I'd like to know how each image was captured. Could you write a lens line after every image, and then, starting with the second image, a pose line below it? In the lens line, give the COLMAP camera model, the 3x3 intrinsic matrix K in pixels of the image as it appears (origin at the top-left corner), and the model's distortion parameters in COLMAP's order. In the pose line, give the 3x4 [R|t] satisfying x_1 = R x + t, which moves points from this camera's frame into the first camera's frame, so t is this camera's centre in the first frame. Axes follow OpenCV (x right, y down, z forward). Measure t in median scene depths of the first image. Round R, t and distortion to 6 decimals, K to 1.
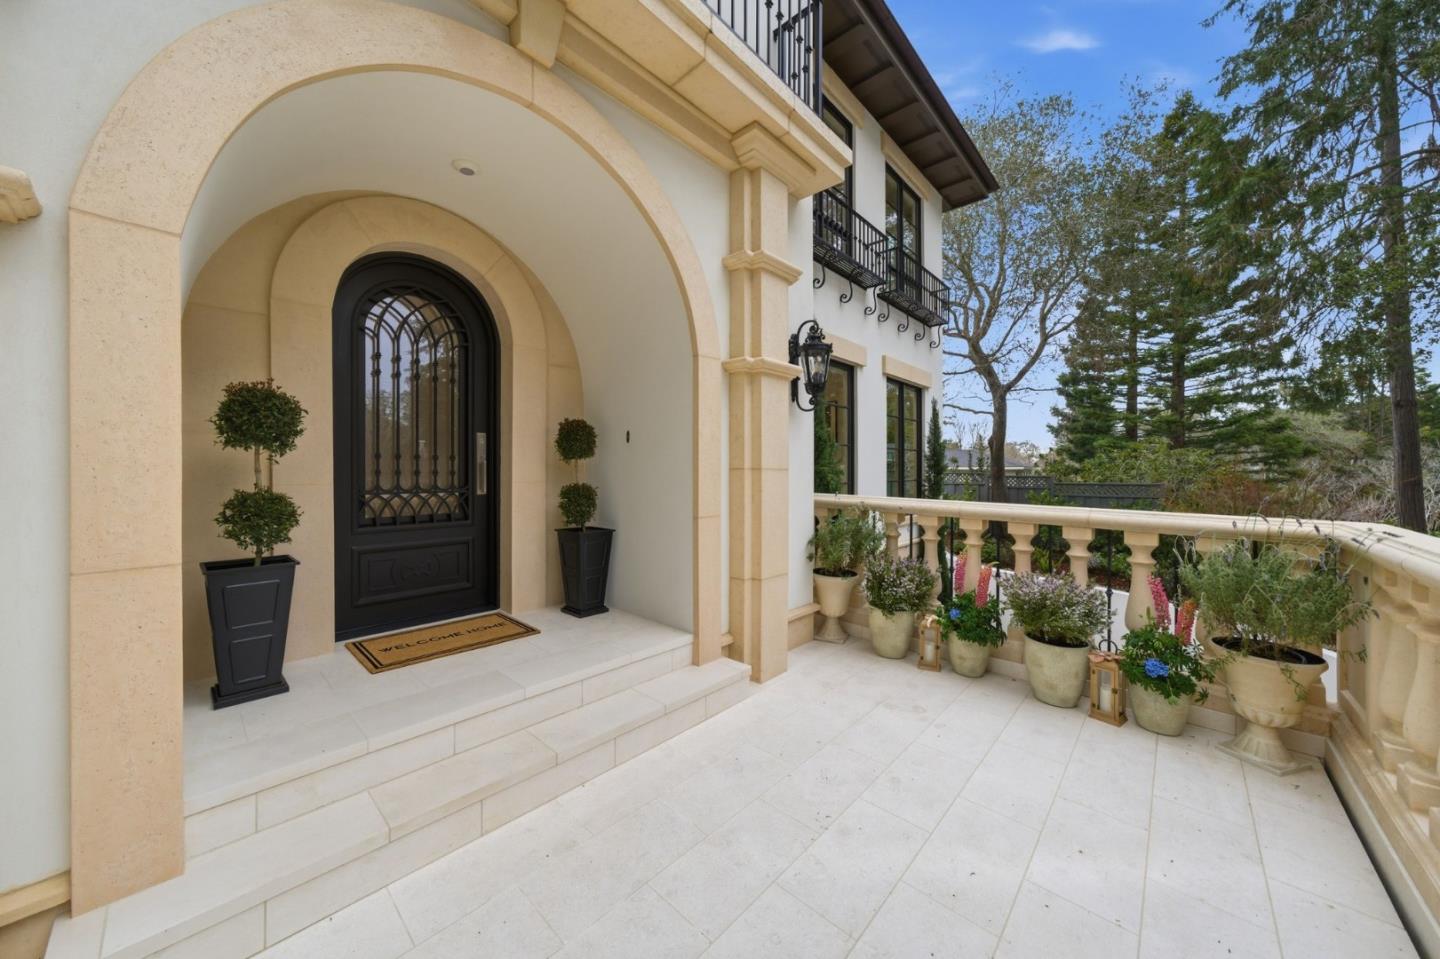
lens RADIAL K [[501.5, 0, 720.0], [0, 501.5, 479.5], [0, 0, 1]] dist [-0.000236, 0.000111]
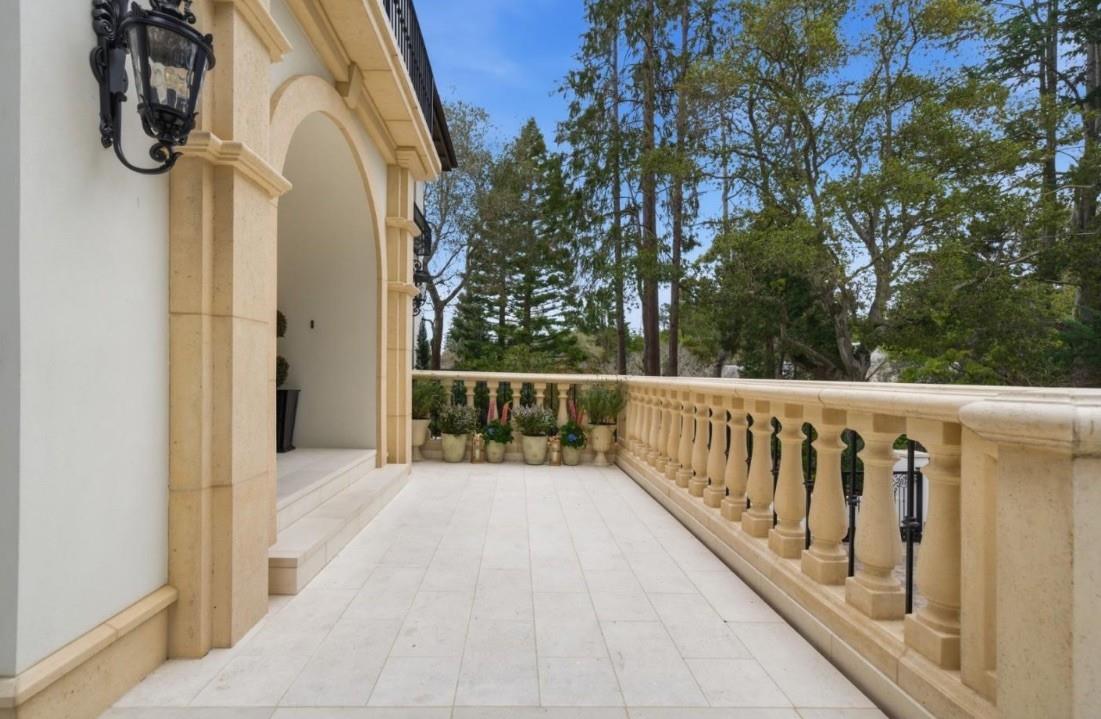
lens RADIAL K [[499.6, 0, 548.2], [0, 499.6, 387.1], [0, 0, 1]] dist [0.000695, 0.000094]
pose [[0.692502, -0.017541, 0.721202, -0.236472], [0.005058, 0.999798, 0.019461, 0.022284], [-0.721398, -0.009829, 0.692451, -0.145668]]
